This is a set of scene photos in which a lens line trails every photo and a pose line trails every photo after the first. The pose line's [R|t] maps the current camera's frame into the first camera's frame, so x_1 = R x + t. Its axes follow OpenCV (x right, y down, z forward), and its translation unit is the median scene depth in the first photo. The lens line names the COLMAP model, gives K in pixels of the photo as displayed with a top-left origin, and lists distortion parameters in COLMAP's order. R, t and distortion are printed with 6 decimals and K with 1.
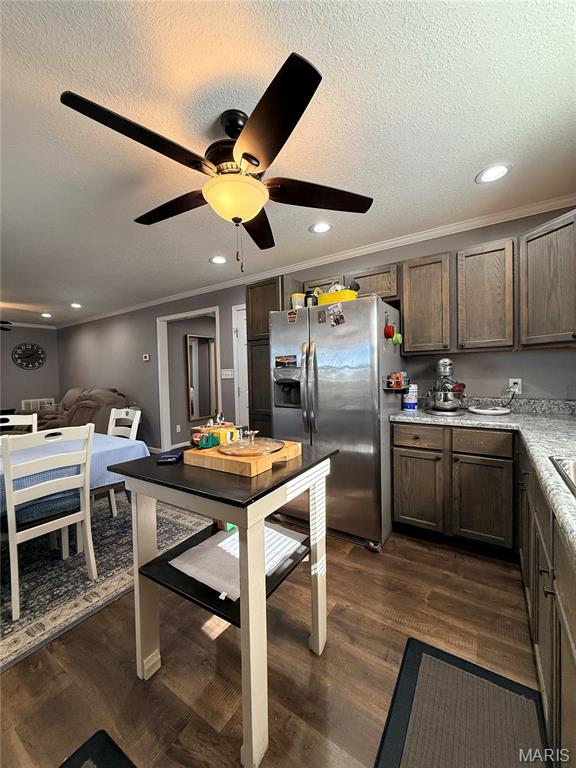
lens RADIAL K [[306.3, 0, 288.8], [0, 306.3, 382.5], [0, 0, 1]] dist [0.000235, 0.000148]
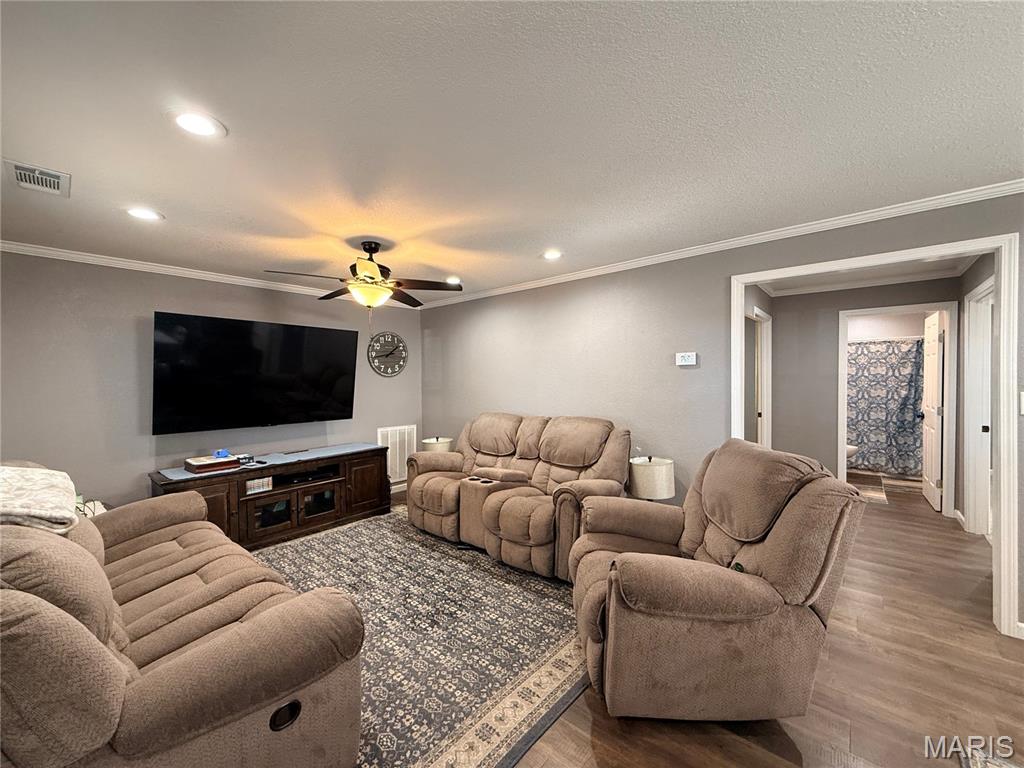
lens RADIAL K [[406.2, 0, 509.4], [0, 406.2, 383.0], [0, 0, 1]] dist [-0.000531, 0.000113]
pose [[0.992214, 0.016020, -0.123513, -0.534393], [-0.017965, 0.999731, -0.014650, -0.024252], [0.123245, 0.016755, 0.992235, 0.262227]]
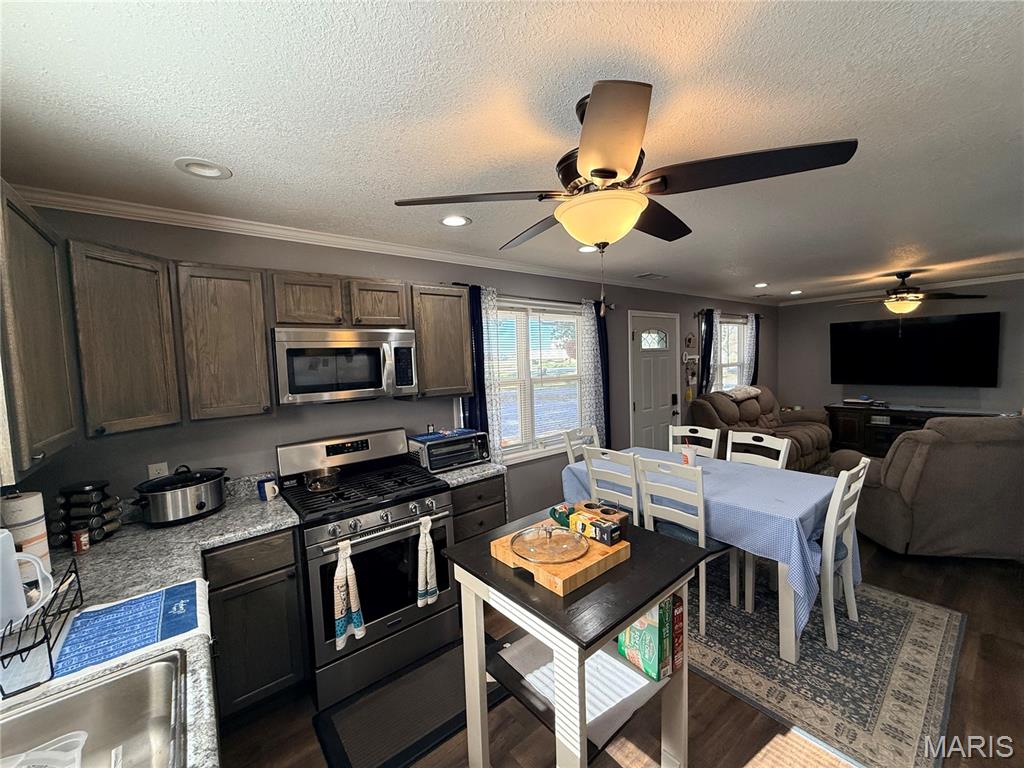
lens RADIAL K [[408.4, 0, 508.2], [0, 408.4, 385.1], [0, 0, 1]] dist [0.000235, 0.000148]
pose [[-0.307204, 0.095059, -0.946884, 0.188701], [0.015308, 0.995363, 0.094959, -0.067668], [0.951521, 0.014677, -0.307234, 0.245927]]
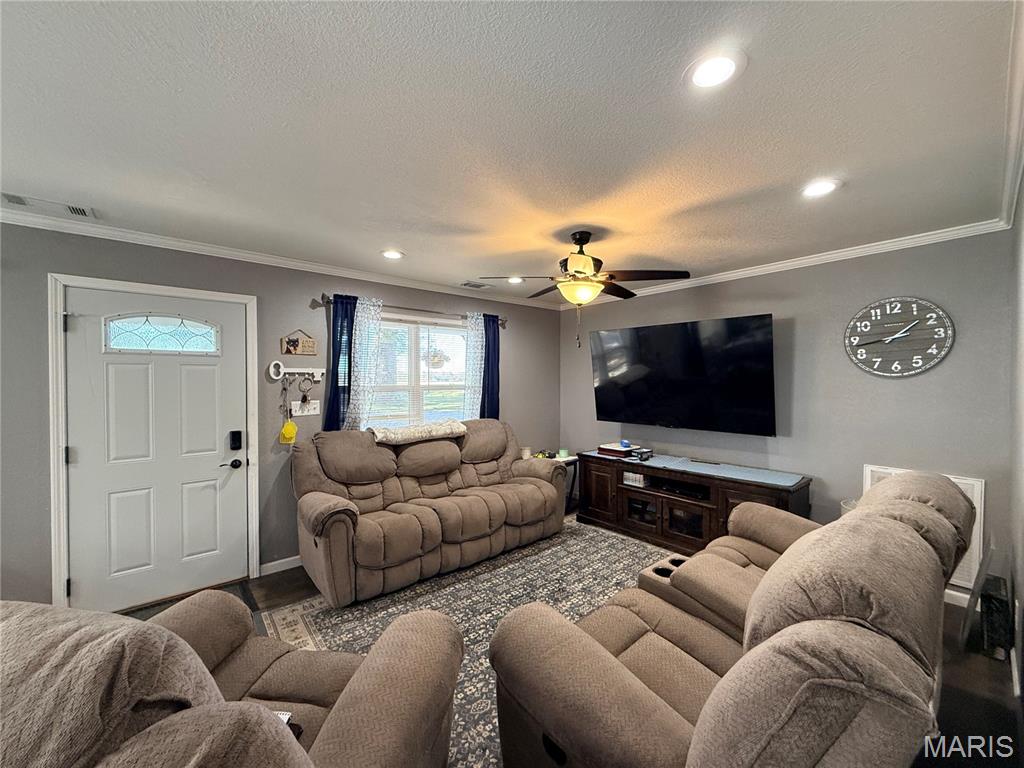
lens RADIAL K [[406.2, 0, 509.4], [0, 406.2, 383.0], [0, 0, 1]] dist [-0.000531, 0.000113]
pose [[-0.286460, 0.031374, -0.957578, -0.321137], [-0.018053, 0.999109, 0.038136, -0.047756], [0.957922, 0.028212, -0.285639, 0.753034]]
